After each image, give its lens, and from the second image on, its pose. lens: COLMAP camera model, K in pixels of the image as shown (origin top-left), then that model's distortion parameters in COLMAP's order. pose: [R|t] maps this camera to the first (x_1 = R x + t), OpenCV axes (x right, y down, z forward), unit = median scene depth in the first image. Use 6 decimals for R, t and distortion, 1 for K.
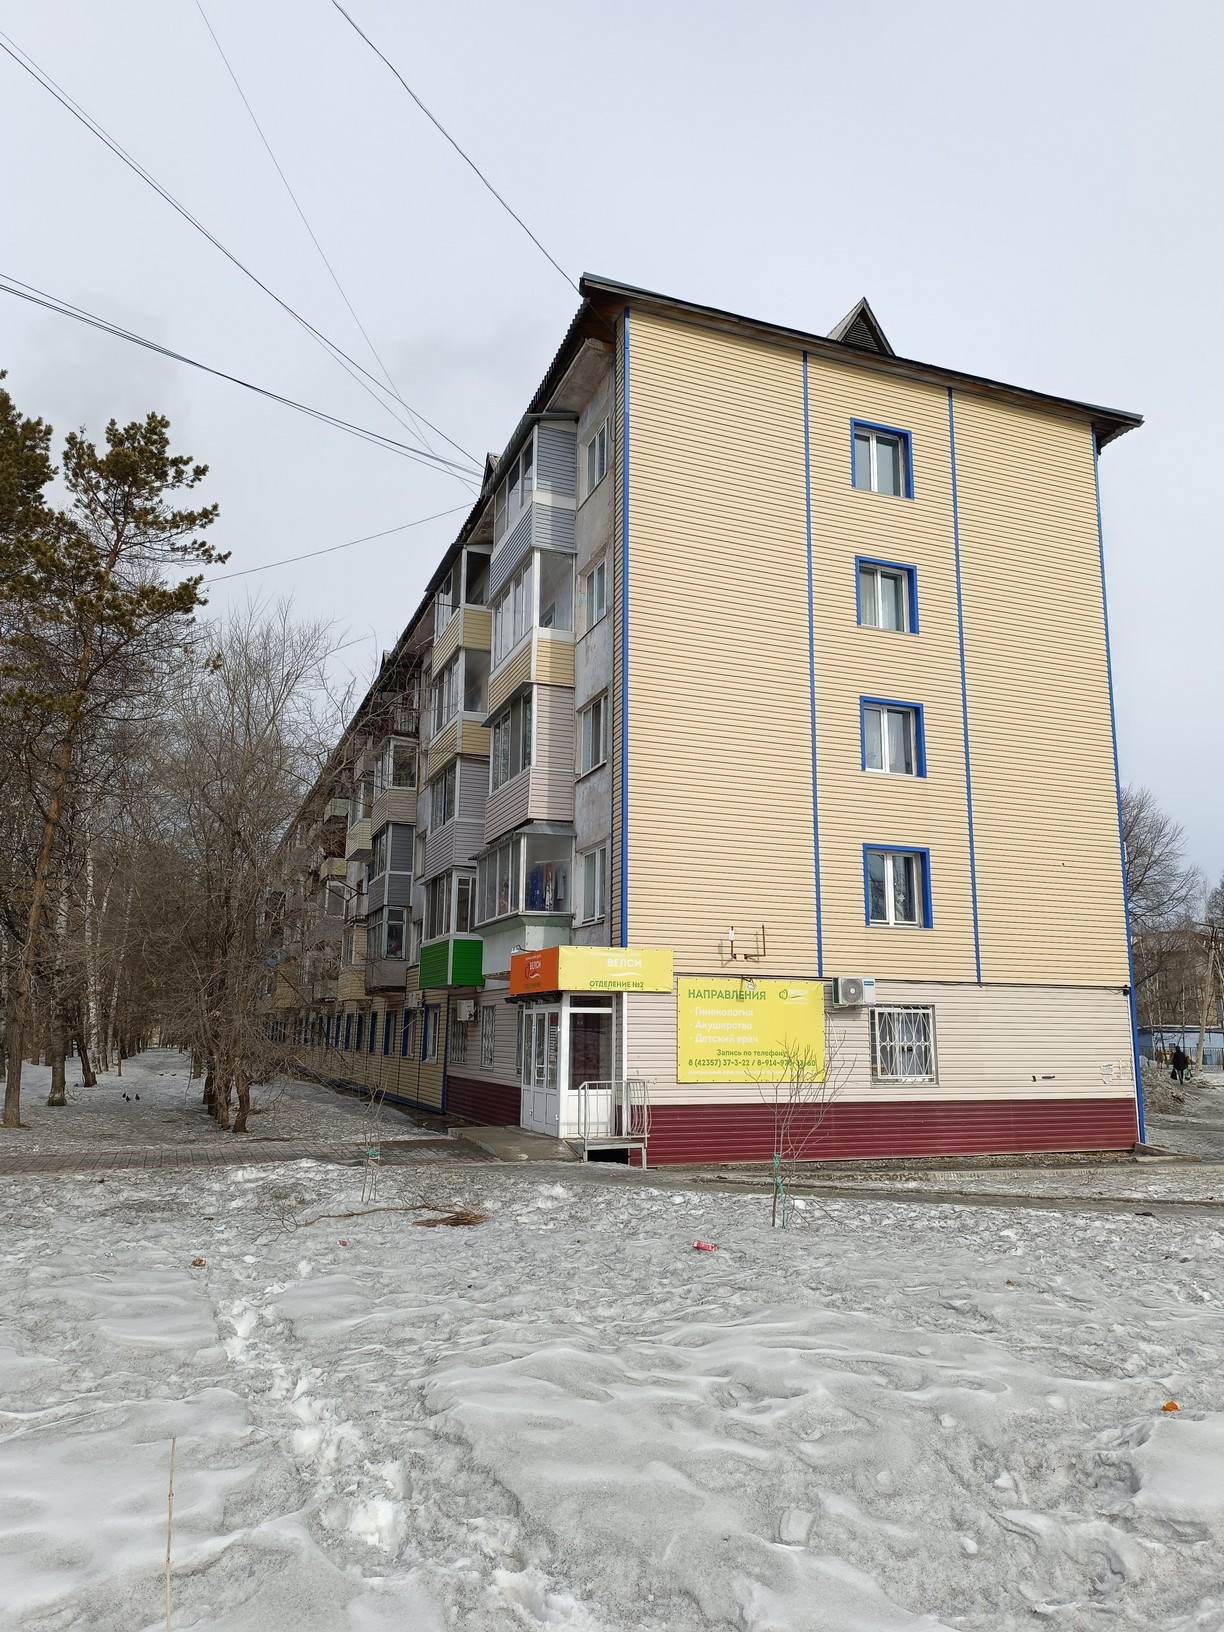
lens RADIAL K [[1124.3, 0, 612.0], [0, 1124.3, 816.0], [0, 0, 1]] dist [0.058176, -0.050816]
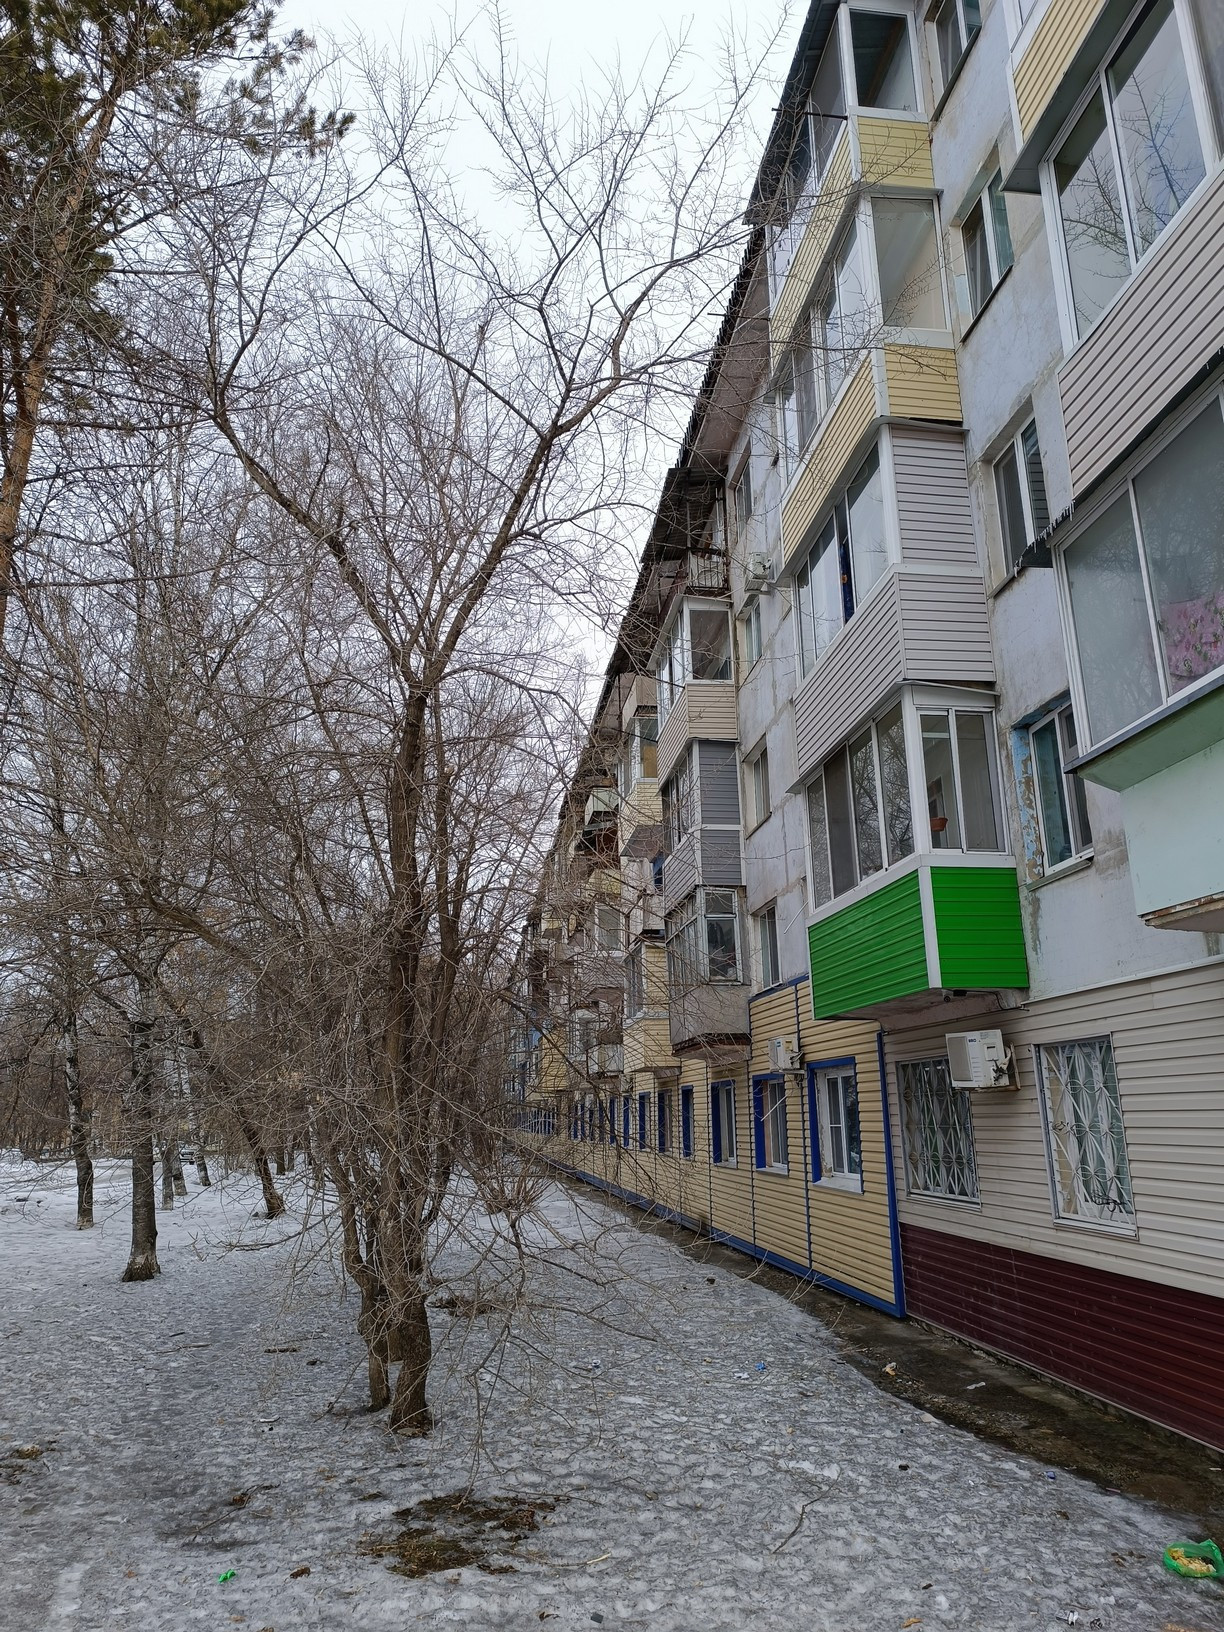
lens RADIAL K [[1124.3, 0, 612.0], [0, 1124.3, 816.0], [0, 0, 1]] dist [0.058176, -0.050816]
pose [[0.971342, -0.089319, -0.220267, -0.118018], [0.073515, 0.994164, -0.078950, 0.084938], [0.226033, 0.060494, 0.972239, 0.453147]]
